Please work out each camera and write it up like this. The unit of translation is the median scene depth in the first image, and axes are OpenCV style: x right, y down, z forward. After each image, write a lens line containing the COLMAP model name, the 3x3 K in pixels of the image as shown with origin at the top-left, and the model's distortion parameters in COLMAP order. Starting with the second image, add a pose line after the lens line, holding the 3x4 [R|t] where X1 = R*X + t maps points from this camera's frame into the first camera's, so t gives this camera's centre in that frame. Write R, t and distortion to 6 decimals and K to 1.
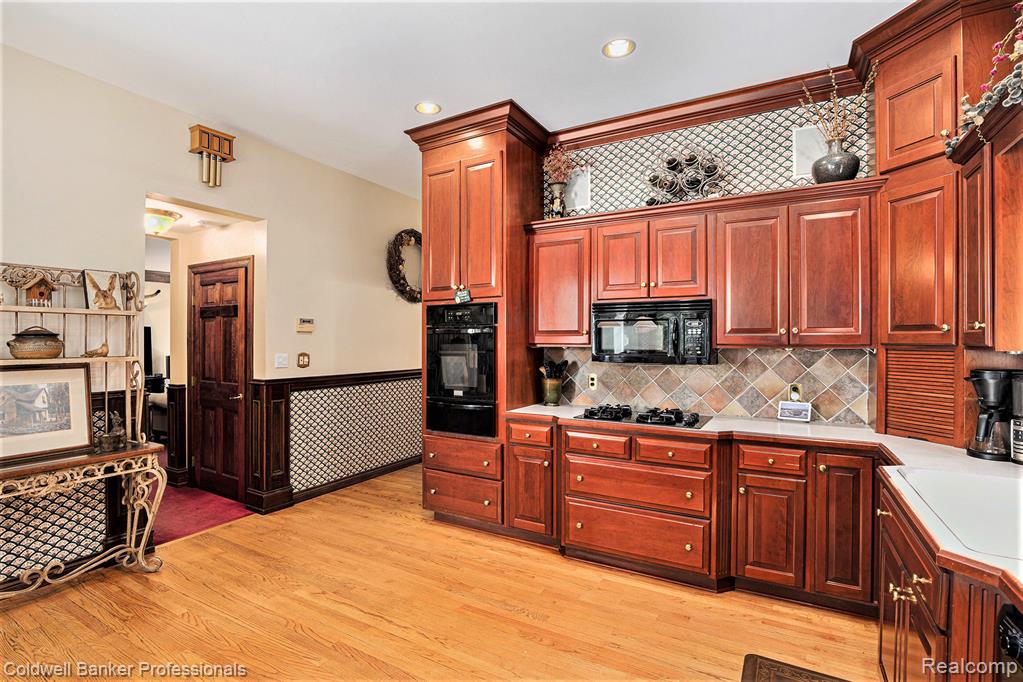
lens RADIAL K [[482.8, 0, 503.0], [0, 482.8, 344.1], [0, 0, 1]] dist [-0.016102, -0.000791]
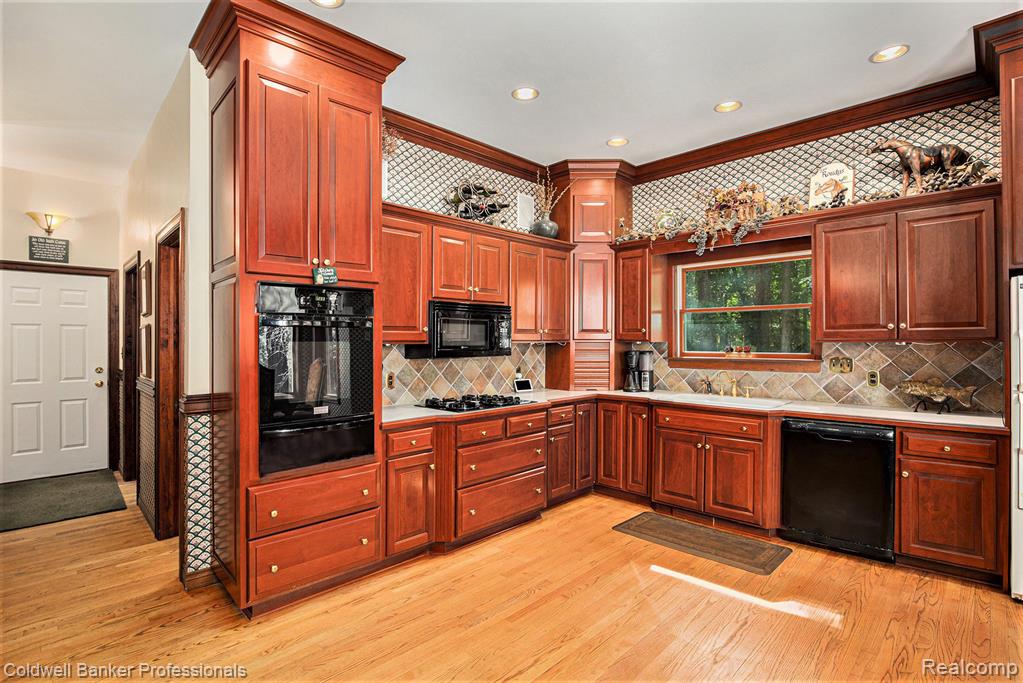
lens RADIAL K [[482.8, 0, 511.2], [0, 482.8, 349.8], [0, 0, 1]] dist [-0.016102, -0.000791]
pose [[0.266457, -0.021825, 0.963600, -0.737403], [0.007965, 0.999759, 0.020441, -0.000224], [-0.963814, 0.002229, 0.266567, 0.565467]]
